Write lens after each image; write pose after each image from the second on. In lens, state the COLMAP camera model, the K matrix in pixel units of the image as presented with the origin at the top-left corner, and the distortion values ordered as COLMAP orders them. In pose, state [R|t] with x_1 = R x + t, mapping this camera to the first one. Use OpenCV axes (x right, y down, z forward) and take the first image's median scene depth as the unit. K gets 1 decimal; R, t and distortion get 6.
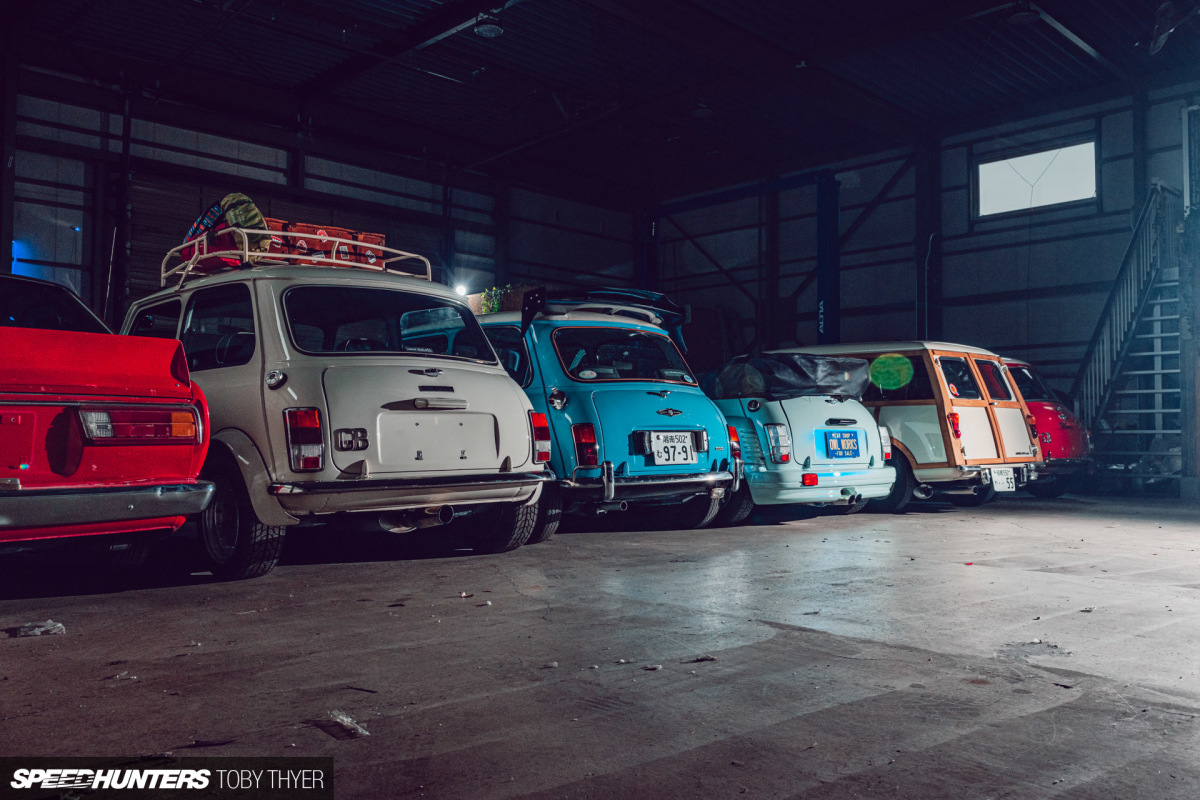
lens RADIAL K [[1020.8, 0, 600.0], [0, 1020.8, 400.0], [0, 0, 1]] dist [-0.041297, -0.002494]
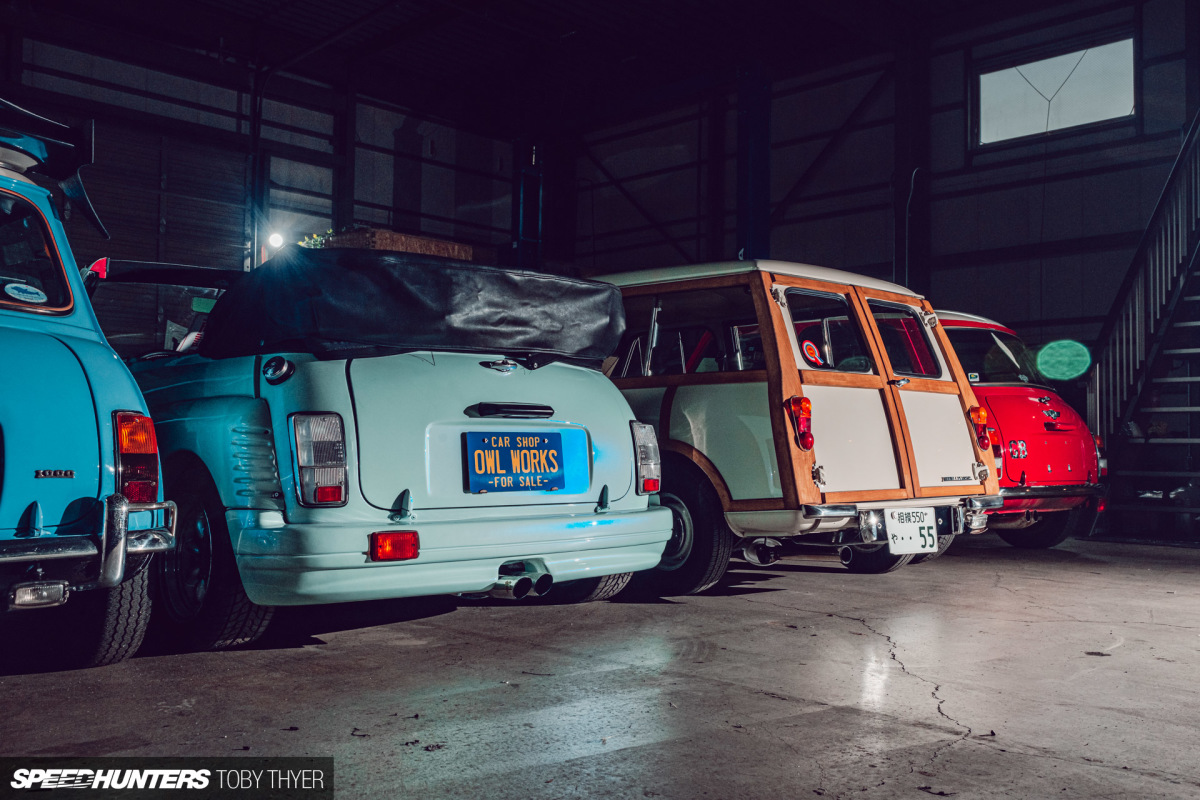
lens RADIAL K [[1338.7, 0, 600.0], [0, 1338.7, 400.0], [0, 0, 1]] dist [-0.016122, -0.011448]
pose [[0.997417, 0.006406, 0.071548, 0.188623], [-0.006529, 0.999978, 0.001477, 0.012542], [-0.071537, -0.001940, 0.997436, 0.333134]]
